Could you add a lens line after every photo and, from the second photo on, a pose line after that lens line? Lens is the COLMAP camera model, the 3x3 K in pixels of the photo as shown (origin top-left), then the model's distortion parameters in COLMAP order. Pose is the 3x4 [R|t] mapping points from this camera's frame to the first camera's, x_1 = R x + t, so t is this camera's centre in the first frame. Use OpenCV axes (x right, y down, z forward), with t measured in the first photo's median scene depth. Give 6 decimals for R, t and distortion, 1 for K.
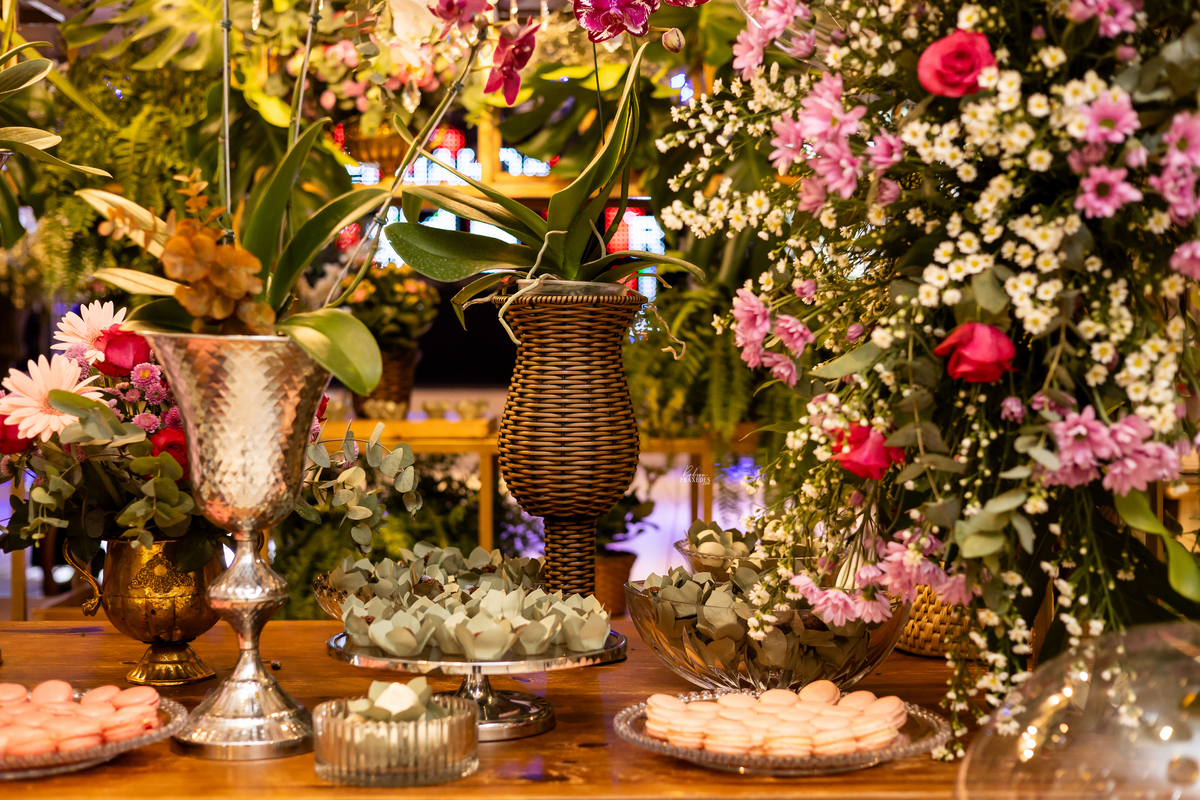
lens RADIAL K [[1744.1, 0, 608.9], [0, 1744.1, 402.2], [0, 0, 1]] dist [-0.005016, 0.000000]
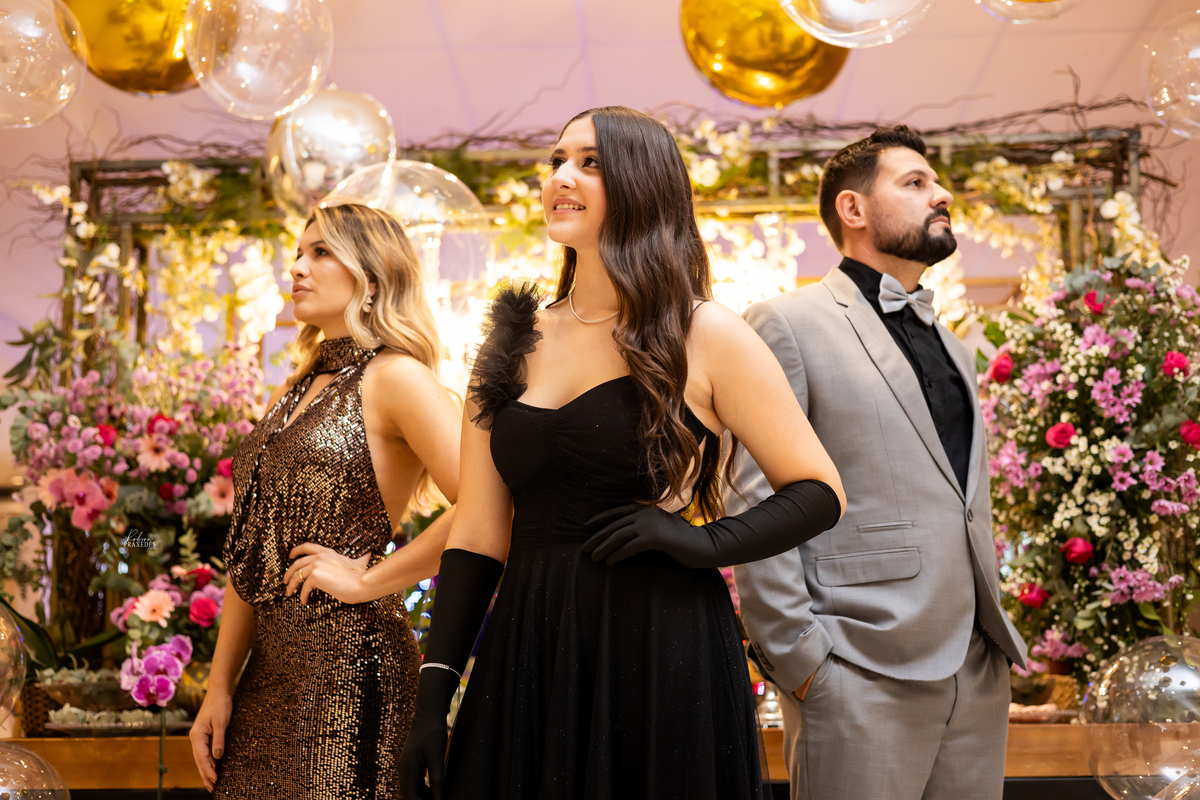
lens RADIAL K [[1744.1, 0, 591.9], [0, 1744.1, 404.7], [0, 0, 1]] dist [-0.005016, 0.000000]
pose [[0.998496, -0.025172, -0.048707, -0.364555], [0.013722, 0.974839, -0.222487, 0.324026], [0.053082, 0.221484, 0.973718, -1.546447]]
